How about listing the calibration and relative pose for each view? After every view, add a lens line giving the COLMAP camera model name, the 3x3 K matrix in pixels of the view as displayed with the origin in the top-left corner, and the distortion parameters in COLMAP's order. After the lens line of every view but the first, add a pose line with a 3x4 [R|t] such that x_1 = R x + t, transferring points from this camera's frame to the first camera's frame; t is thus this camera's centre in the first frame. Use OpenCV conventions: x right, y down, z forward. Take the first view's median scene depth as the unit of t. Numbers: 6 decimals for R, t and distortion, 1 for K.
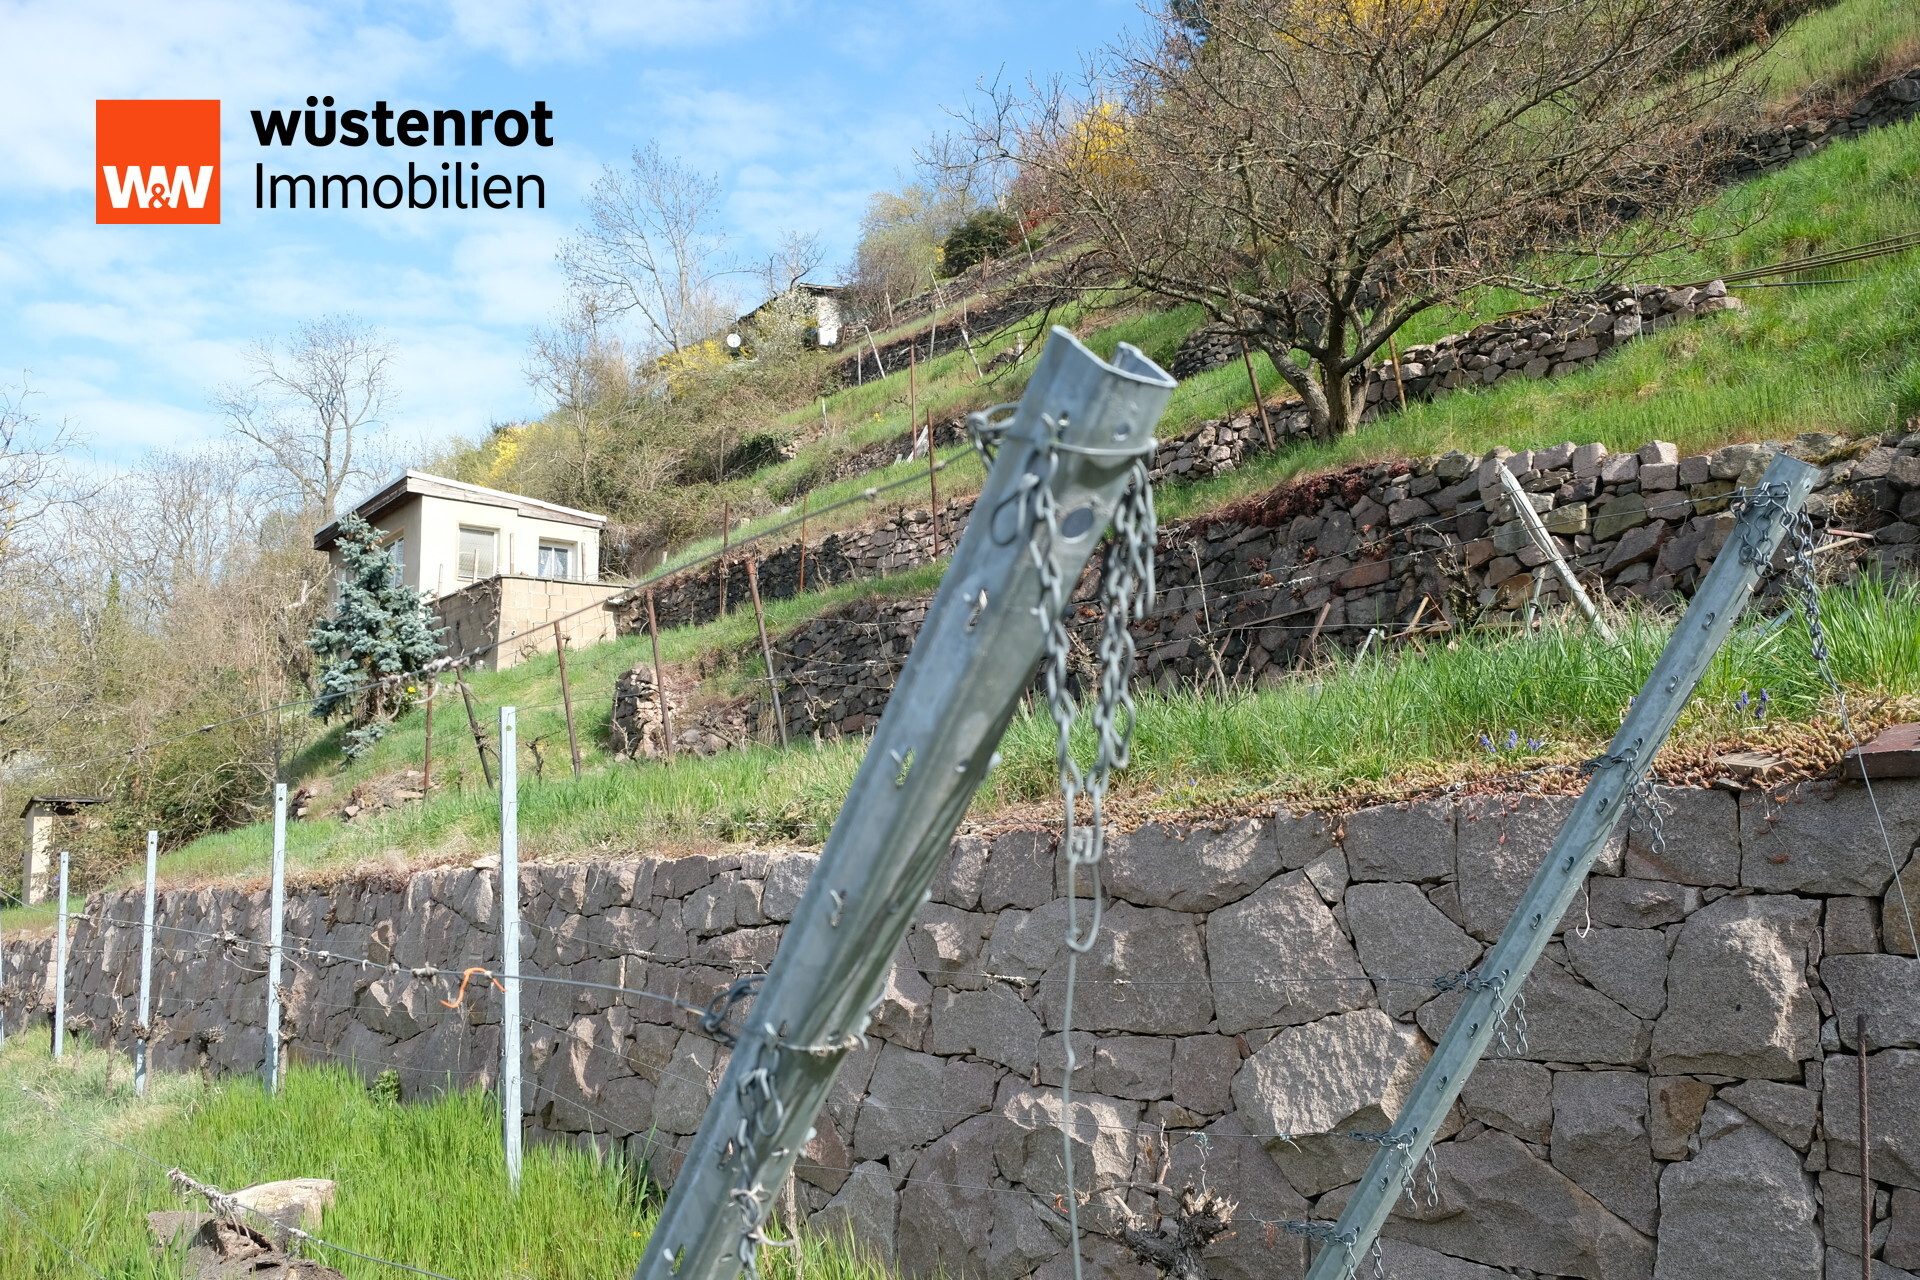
lens RADIAL K [[1489.3, 0, 961.1], [0, 1489.3, 644.7], [0, 0, 1]] dist [-0.034808, 0.037453]
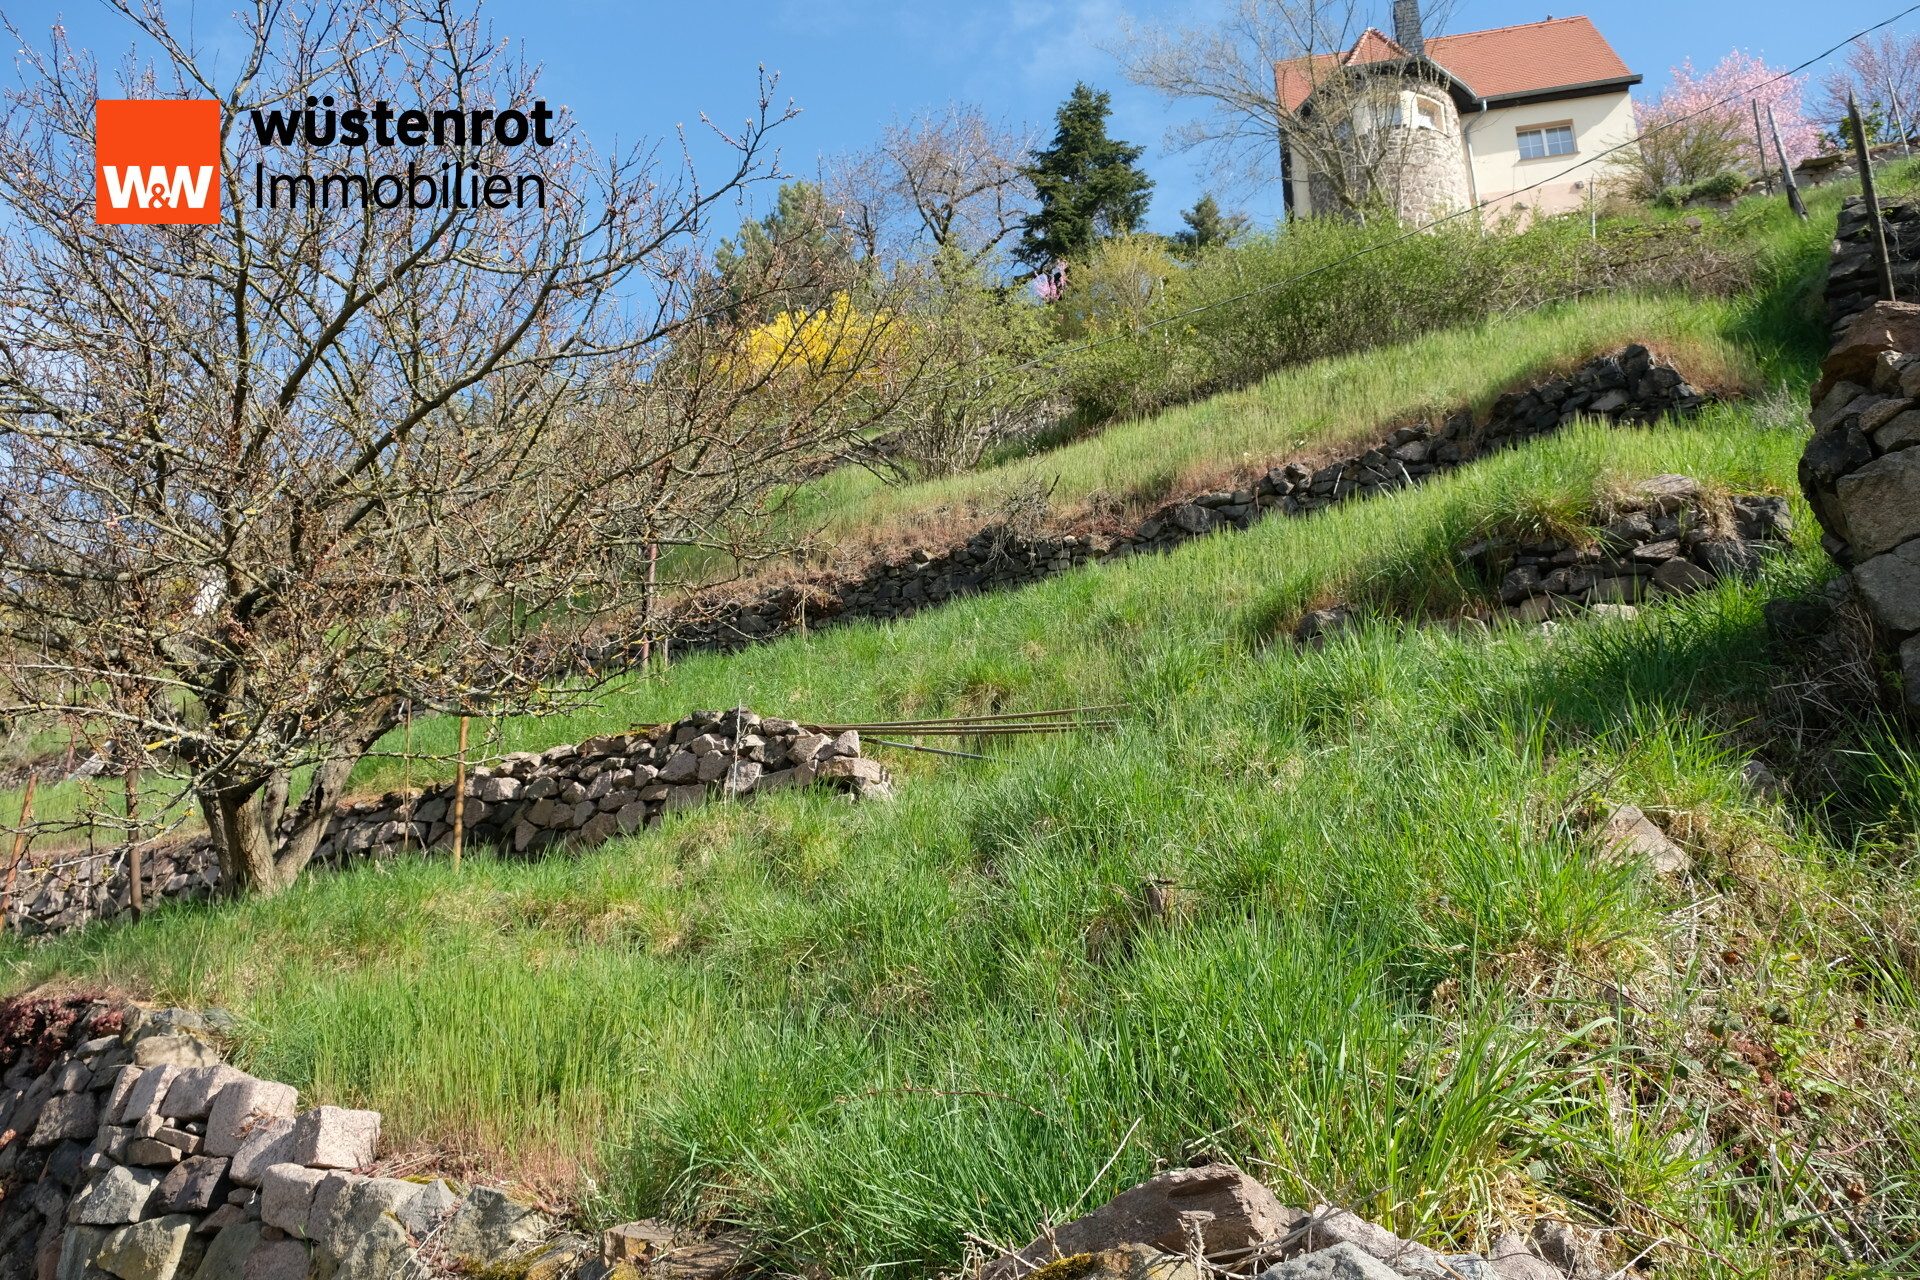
lens RADIAL K [[1489.3, 0, 950.9], [0, 1489.3, 632.2], [0, 0, 1]] dist [-0.034808, 0.037453]
pose [[0.950834, 0.150301, 0.270784, 0.161830], [-0.087099, 0.968828, -0.231918, -0.060931], [-0.297201, 0.196931, 0.934286, 0.154936]]
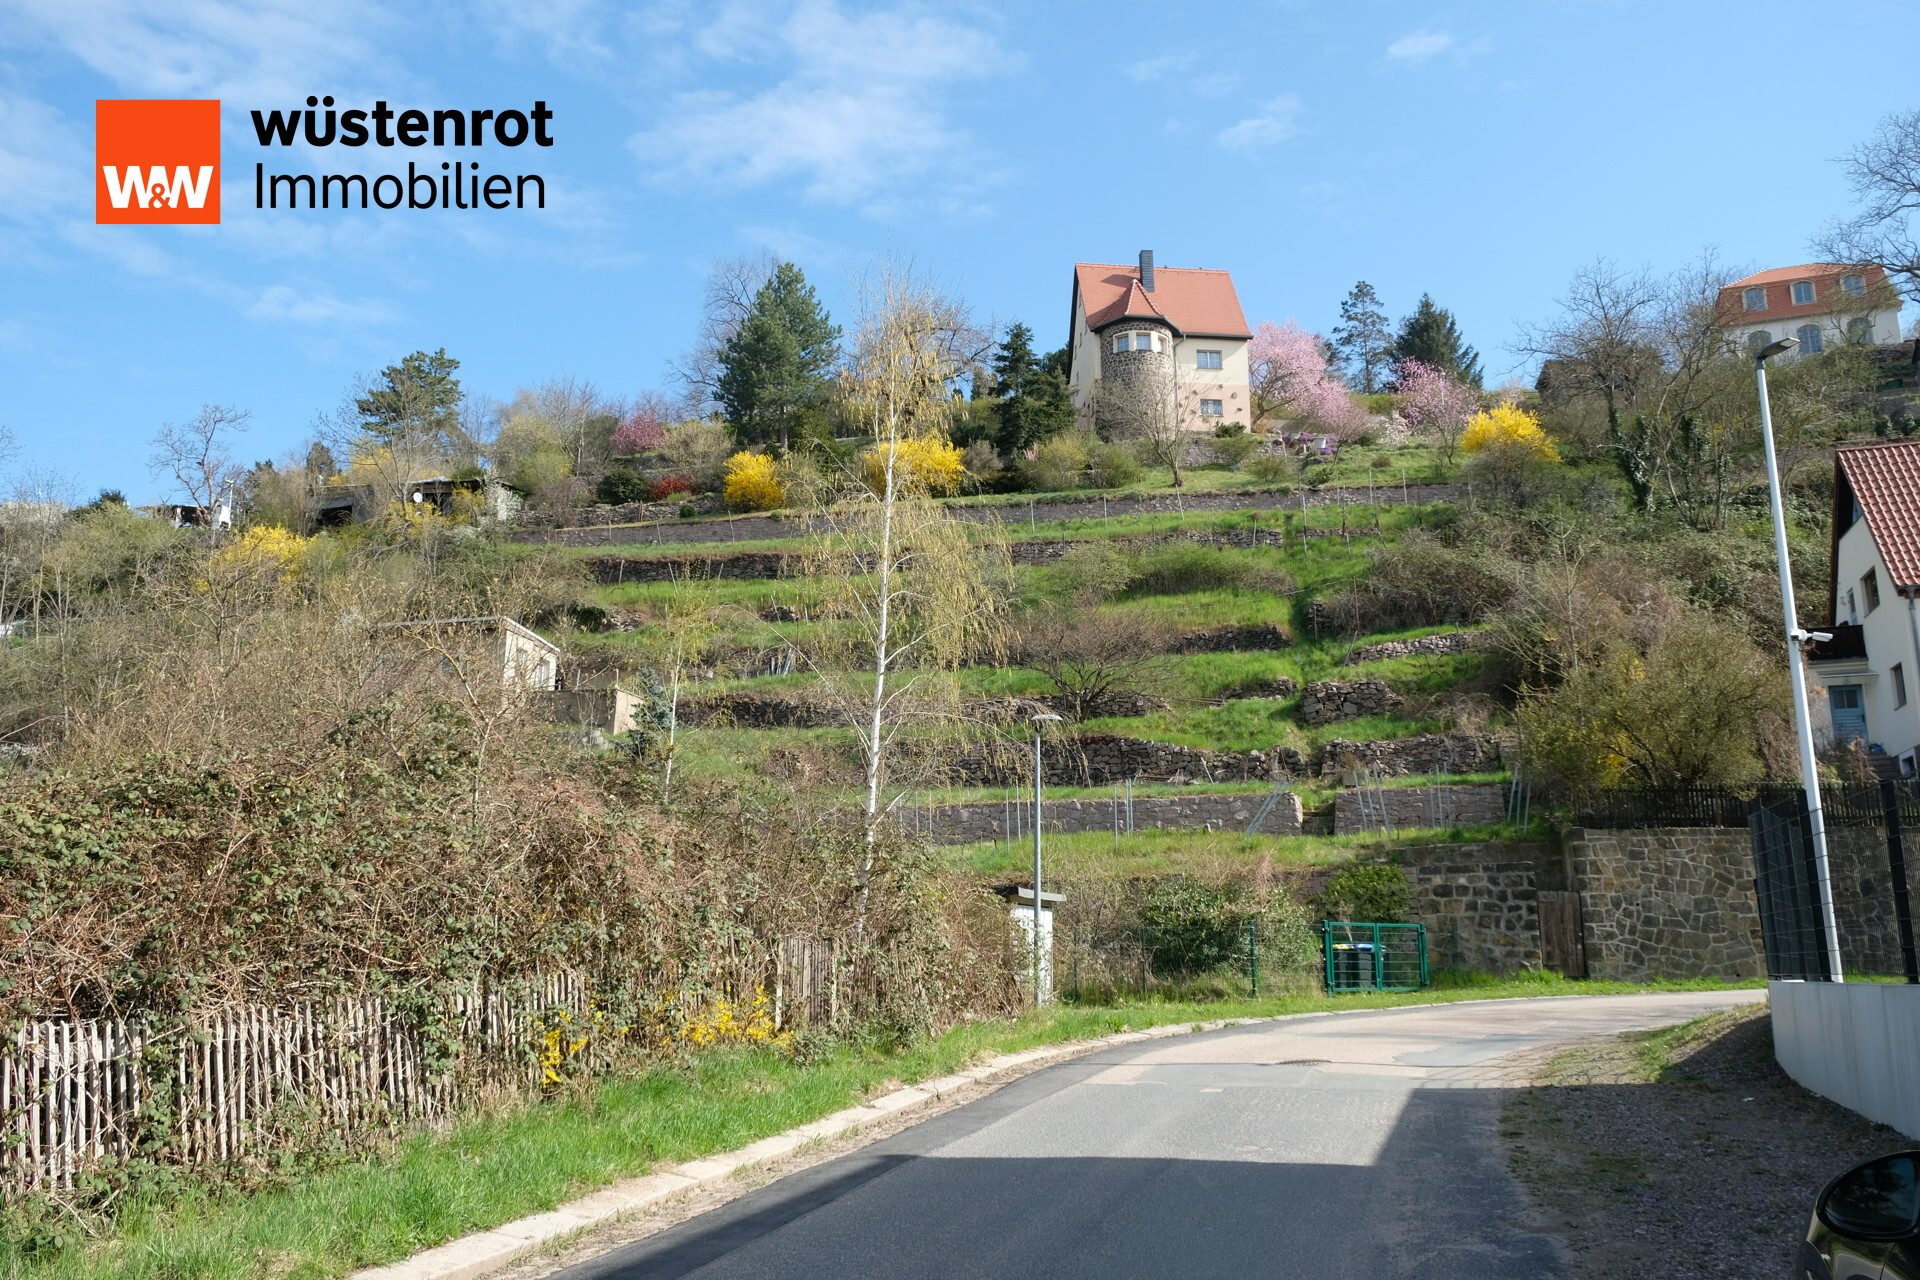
lens RADIAL K [[1489.3, 0, 966.5], [0, 1489.3, 641.3], [0, 0, 1]] dist [-0.034808, 0.037453]
pose [[0.791978, 0.157780, 0.589811, -1.089458], [-0.116041, 0.987322, -0.108301, 0.052975], [-0.599421, 0.017329, 0.800246, -0.914439]]
